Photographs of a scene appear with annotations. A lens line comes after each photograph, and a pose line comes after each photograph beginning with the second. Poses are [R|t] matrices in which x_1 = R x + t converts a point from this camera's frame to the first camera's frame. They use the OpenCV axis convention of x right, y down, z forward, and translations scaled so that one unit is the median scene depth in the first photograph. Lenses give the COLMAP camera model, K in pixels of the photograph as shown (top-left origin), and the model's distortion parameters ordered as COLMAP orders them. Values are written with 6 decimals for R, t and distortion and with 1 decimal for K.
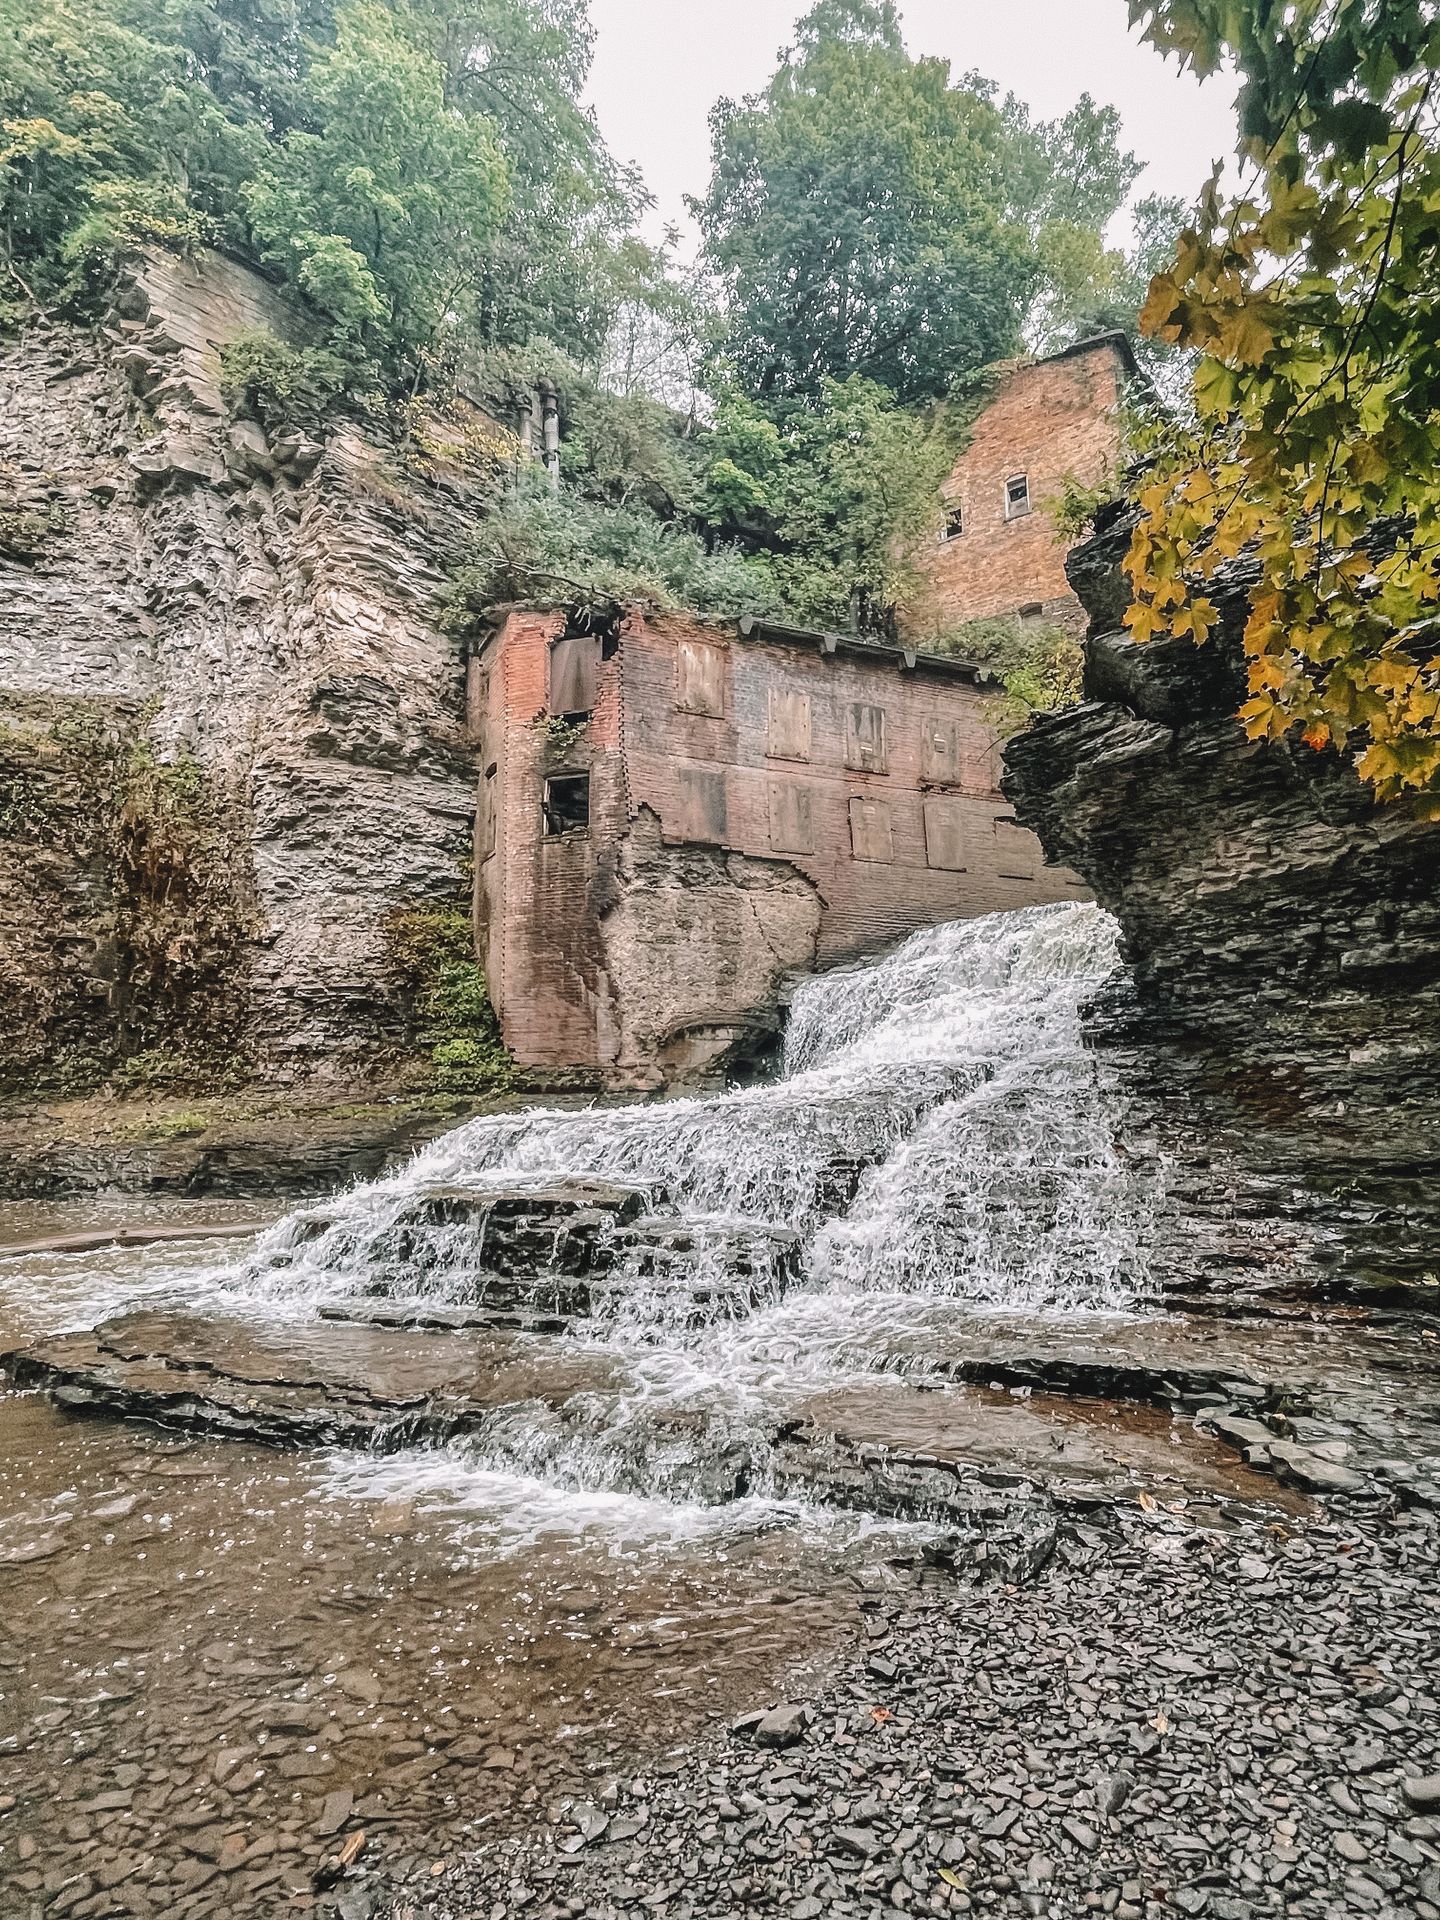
lens RADIAL K [[1092.3, 0, 720.2], [0, 1092.3, 961.5], [0, 0, 1]] dist [0.007650, 0.000325]
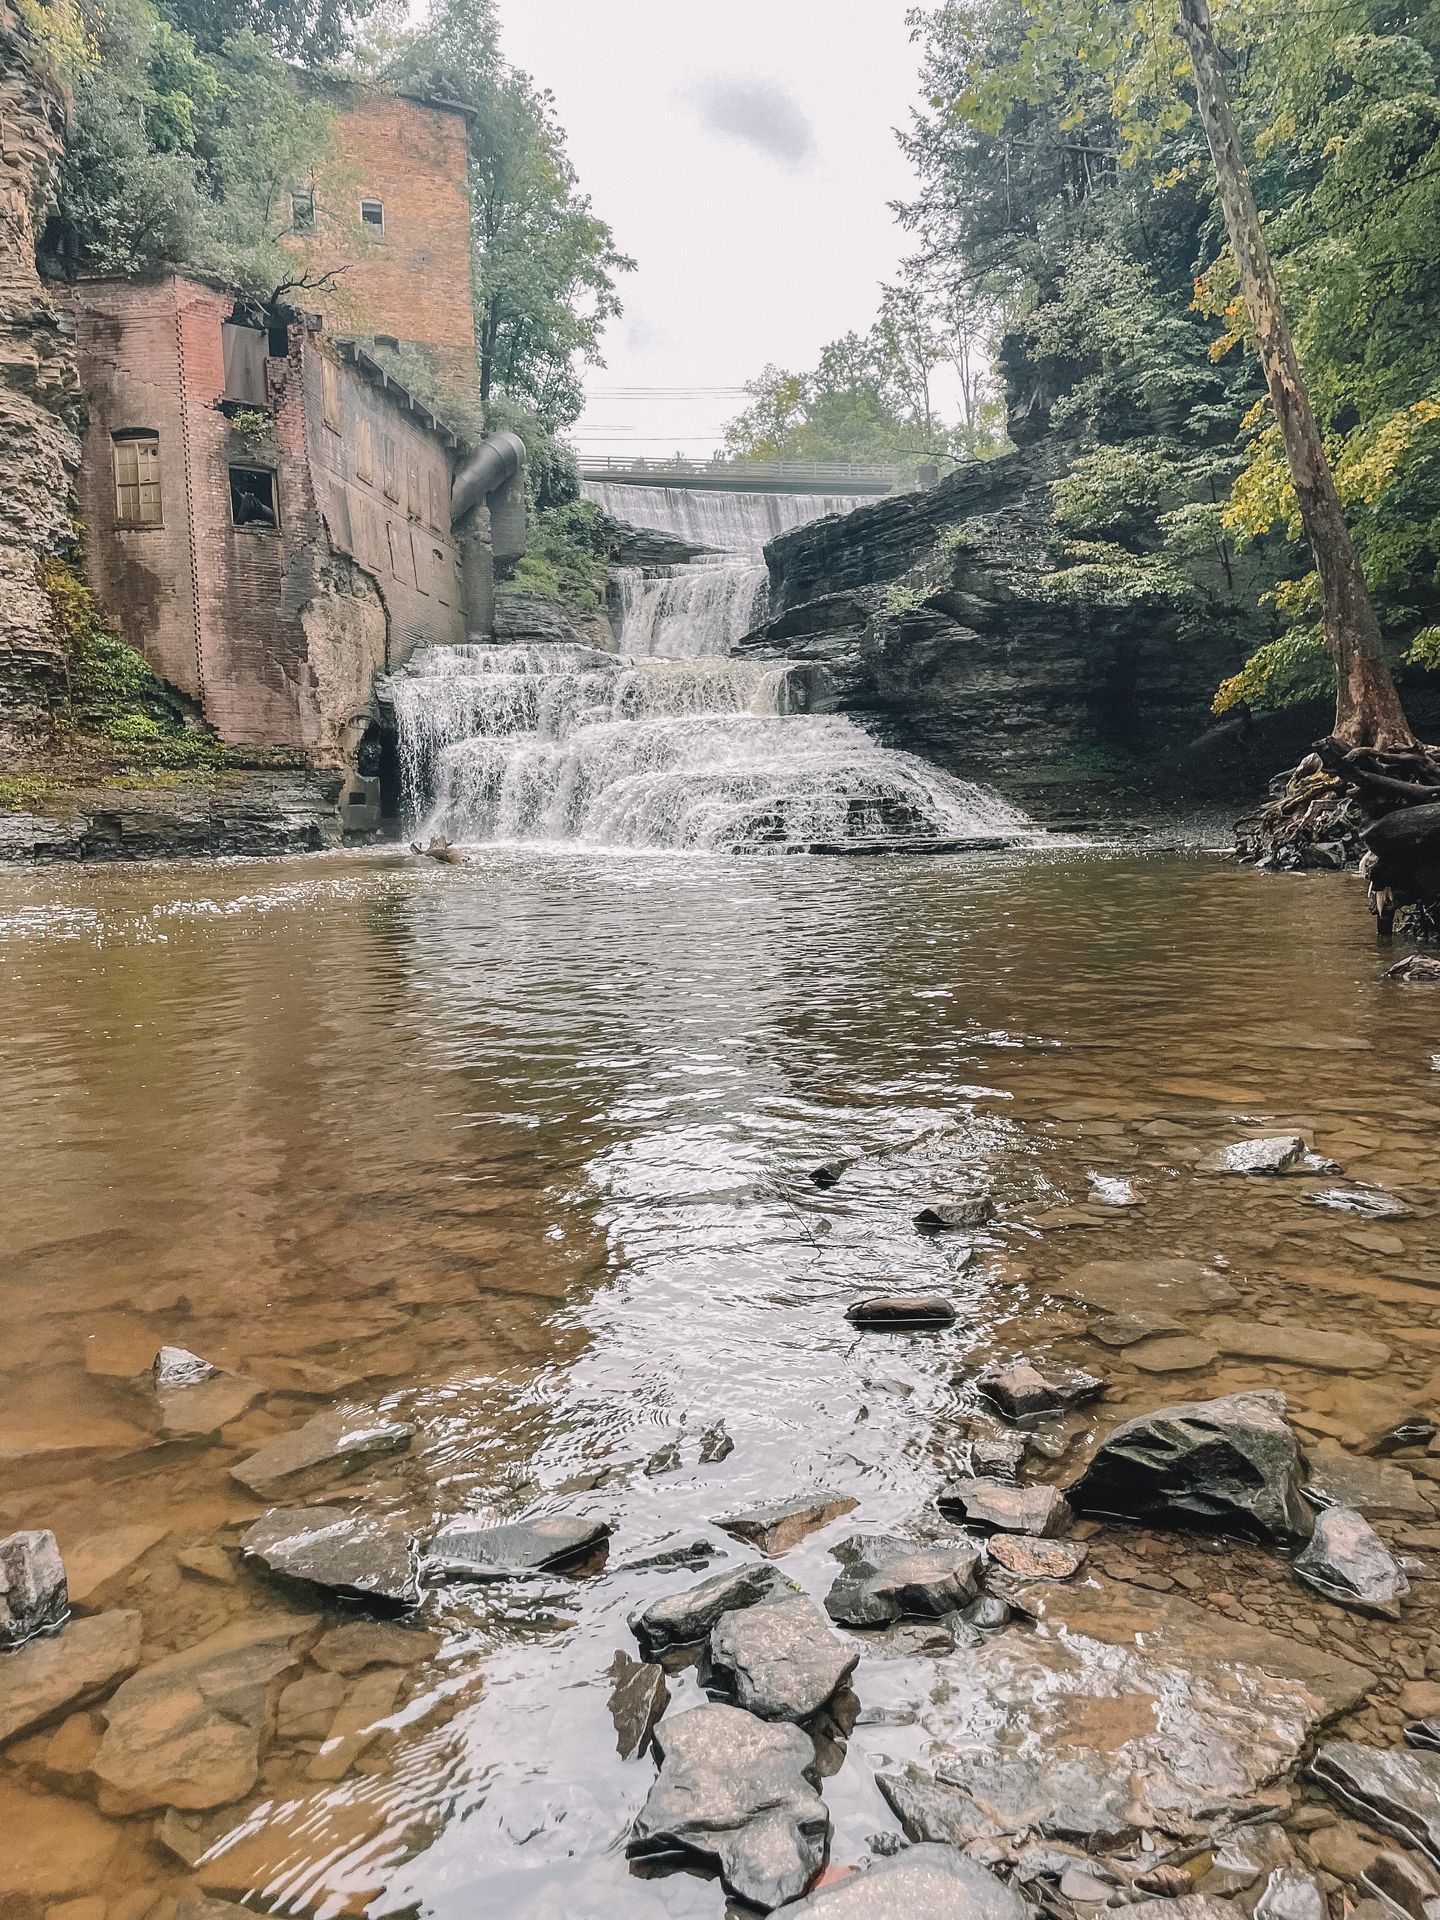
lens RADIAL K [[1460.4, 0, 720.4], [0, 1460.4, 959.9], [0, 0, 1]] dist [-0.000280, -0.002587]
pose [[0.540122, -0.081337, 0.837647, -1.120774], [-0.097992, 0.982470, 0.158585, 0.027663], [-0.835862, -0.167738, 0.522684, -0.193814]]
